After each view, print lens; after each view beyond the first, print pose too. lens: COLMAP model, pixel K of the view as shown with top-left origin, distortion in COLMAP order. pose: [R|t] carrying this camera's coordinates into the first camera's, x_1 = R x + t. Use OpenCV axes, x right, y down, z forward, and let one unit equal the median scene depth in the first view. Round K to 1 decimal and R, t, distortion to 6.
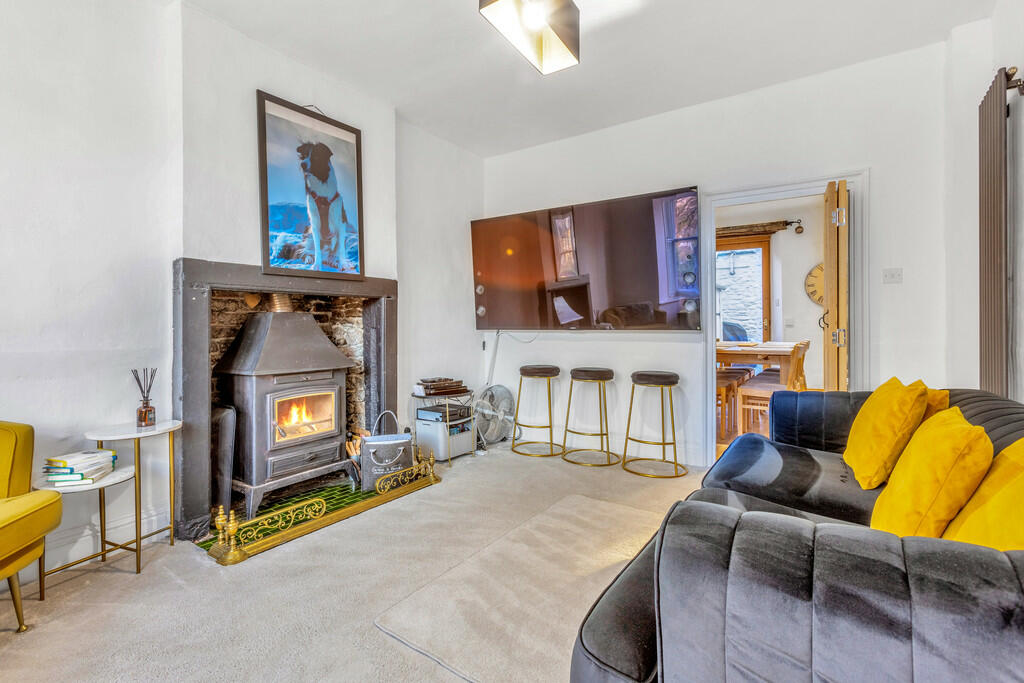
lens RADIAL K [[469.6, 0, 509.6], [0, 469.6, 319.2], [0, 0, 1]] dist [-0.000474, 0.000077]
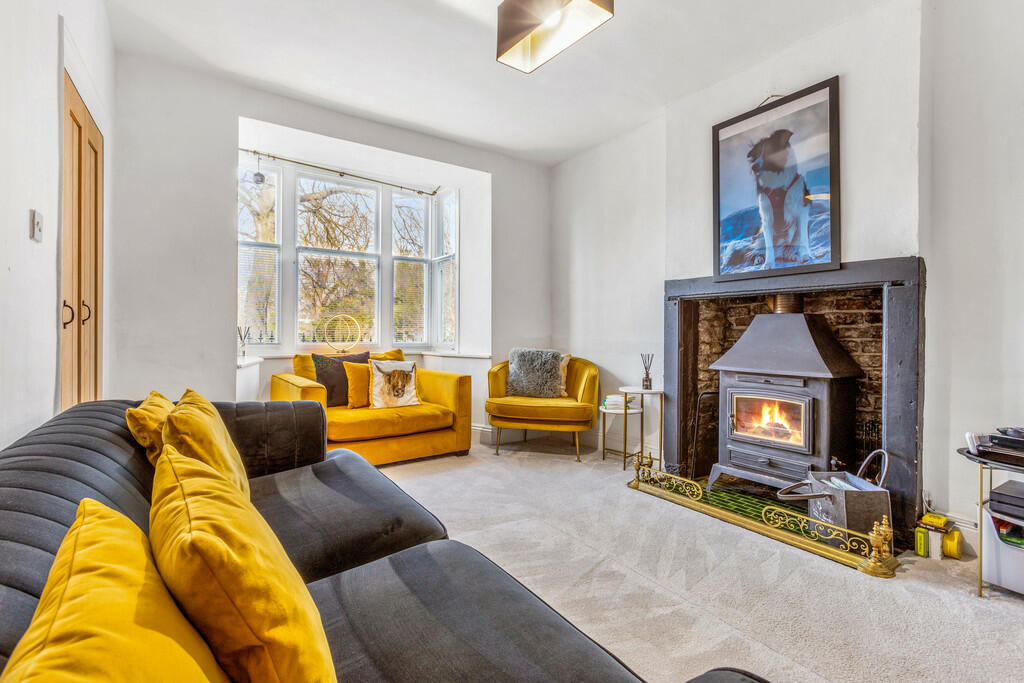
lens RADIAL K [[473.0, 0, 513.2], [0, 473.0, 328.1], [0, 0, 1]] dist [0.017289, 0.000374]
pose [[-0.354553, -0.005528, -0.935020, 0.698180], [0.007336, 0.999935, -0.008693, 0.021683], [0.935007, -0.009942, -0.354489, 0.879333]]
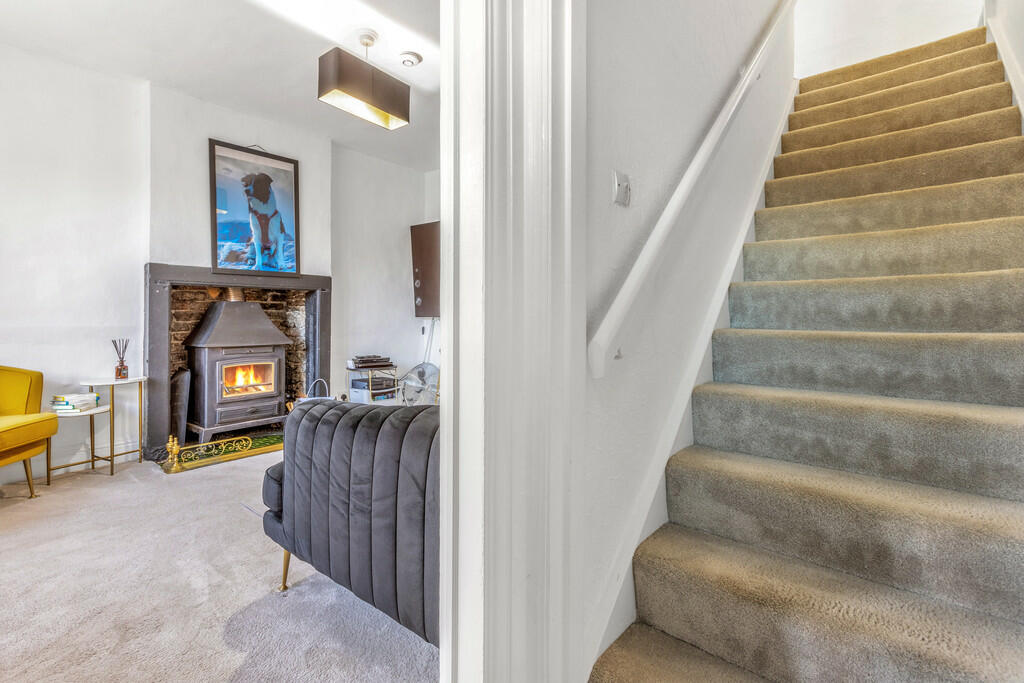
lens RADIAL K [[472.6, 0, 509.7], [0, 472.6, 311.1], [0, 0, 1]] dist [-0.001007, -0.000065]
pose [[0.996992, 0.007242, -0.077159, 0.413670], [-0.007091, 0.999972, 0.002228, 0.004184], [0.077173, -0.001674, 0.997016, -0.283225]]
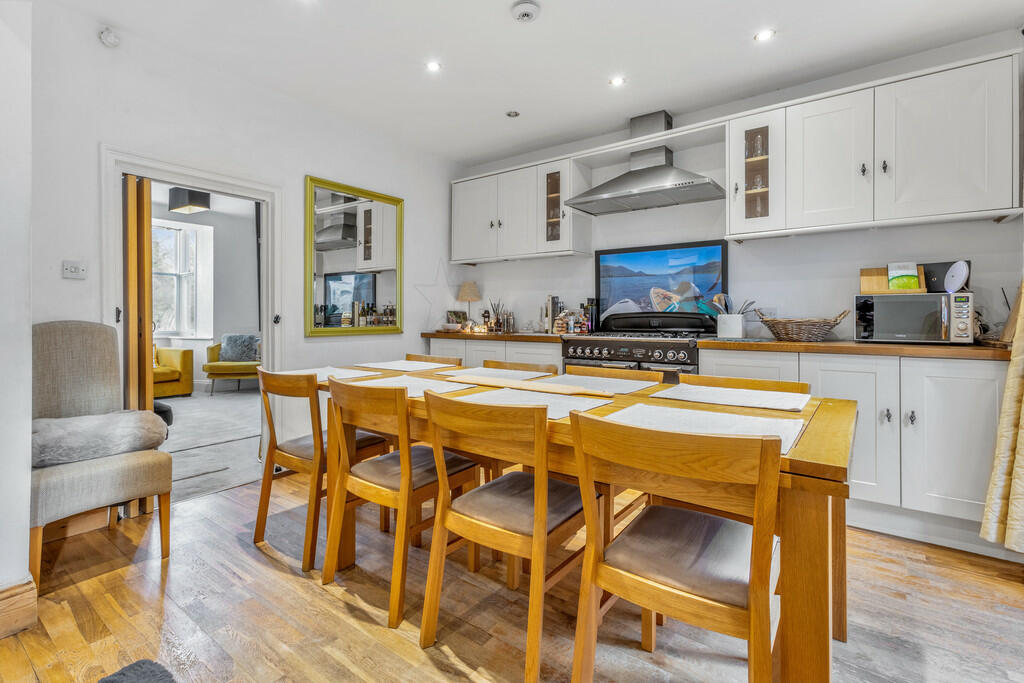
lens RADIAL K [[472.6, 0, 509.7], [0, 472.6, 311.1], [0, 0, 1]] dist [-0.001007, -0.000065]
pose [[-0.037050, -0.007845, -0.999283, 1.716733], [0.011661, 0.999898, -0.008282, -0.005961], [0.999245, -0.011960, -0.036955, 1.914596]]
